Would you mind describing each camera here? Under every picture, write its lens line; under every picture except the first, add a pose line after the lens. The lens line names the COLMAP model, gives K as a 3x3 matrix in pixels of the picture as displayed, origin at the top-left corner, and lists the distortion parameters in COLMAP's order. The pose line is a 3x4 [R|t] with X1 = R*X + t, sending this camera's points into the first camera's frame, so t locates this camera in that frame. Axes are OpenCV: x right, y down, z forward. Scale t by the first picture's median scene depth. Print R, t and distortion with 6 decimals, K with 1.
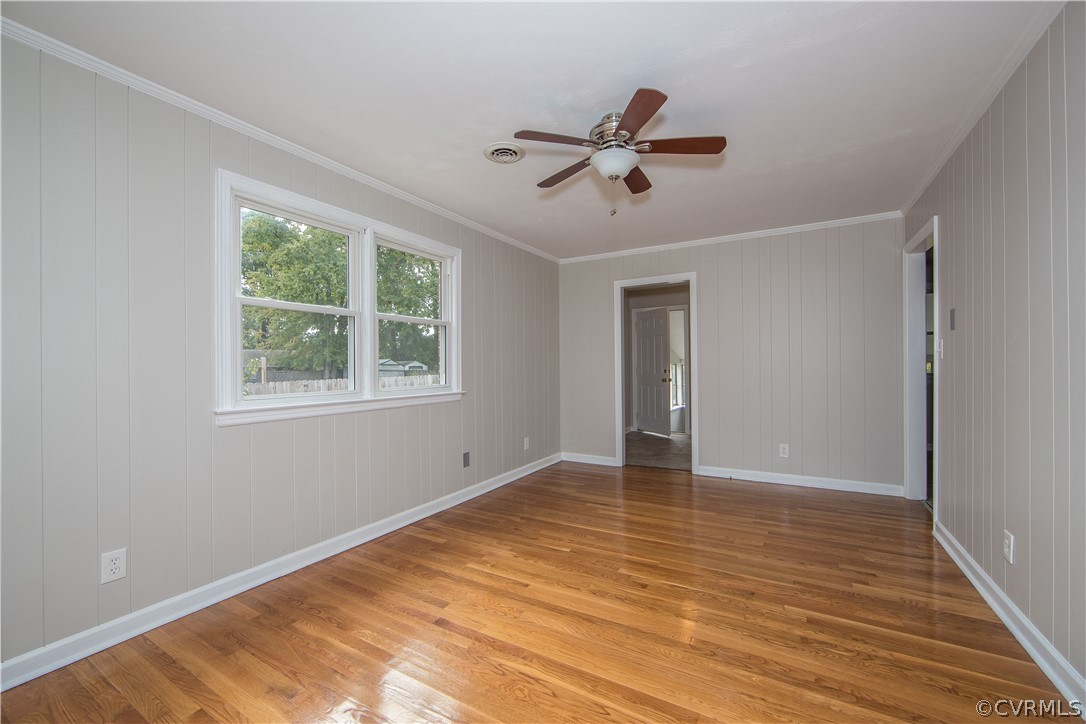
lens RADIAL K [[434.1, 0, 543.0], [0, 434.1, 362.0], [0, 0, 1]] dist [-0.002476, -0.000094]
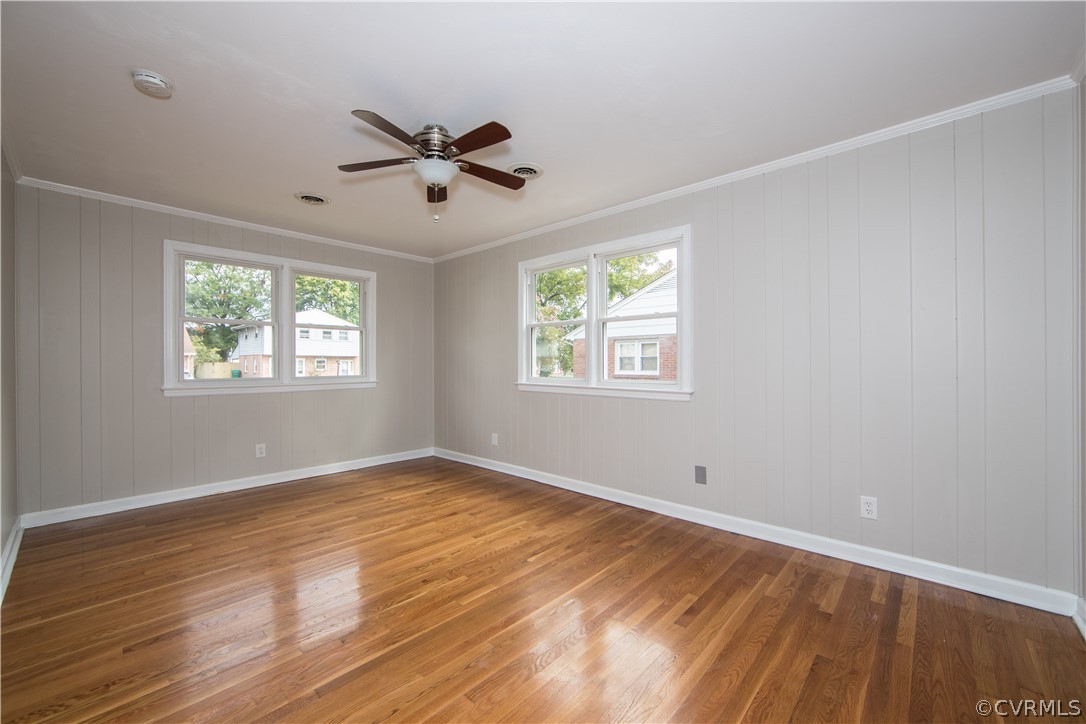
lens RADIAL K [[437.5, 0, 544.9], [0, 437.5, 365.1], [0, 0, 1]] dist [-0.005783, 0.000224]
pose [[-0.223046, 0.010958, -0.974746, 1.022225], [0.008961, 0.999918, 0.009191, 0.012835], [0.974767, -0.006685, -0.223126, 1.336249]]
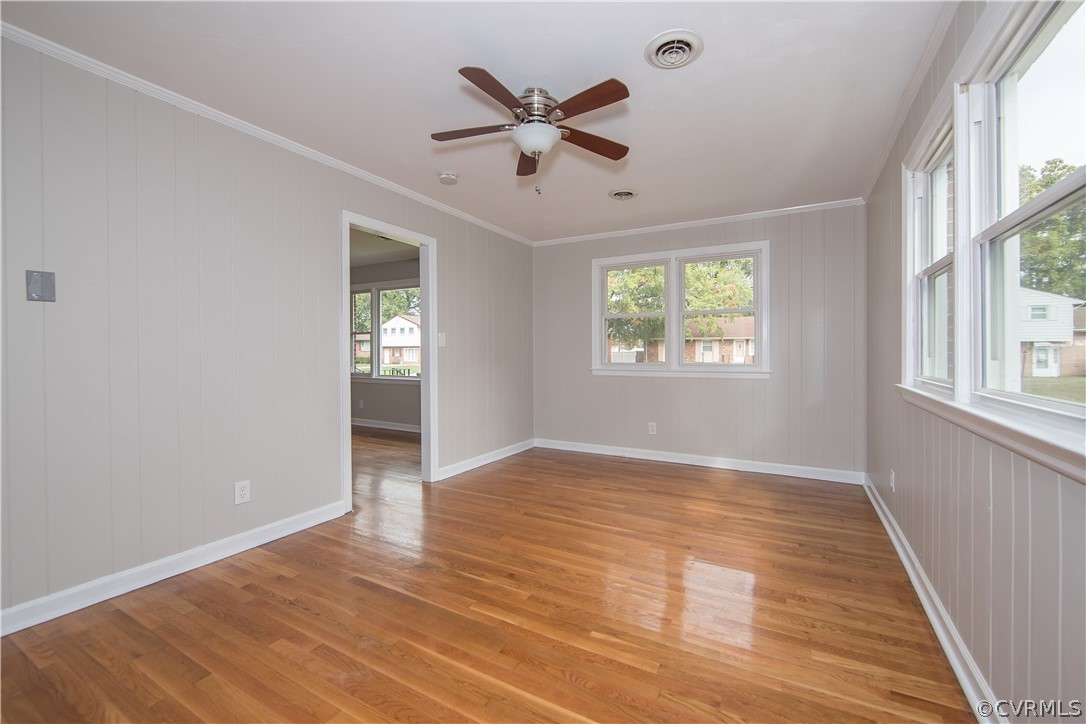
lens RADIAL K [[442.7, 0, 549.6], [0, 442.7, 354.3], [0, 0, 1]] dist [0.000865, 0.000190]
pose [[-0.999737, 0.010478, -0.020387, 0.143764], [0.010433, 0.999943, 0.002330, 0.019184], [0.020410, 0.002116, -0.999789, 1.780809]]
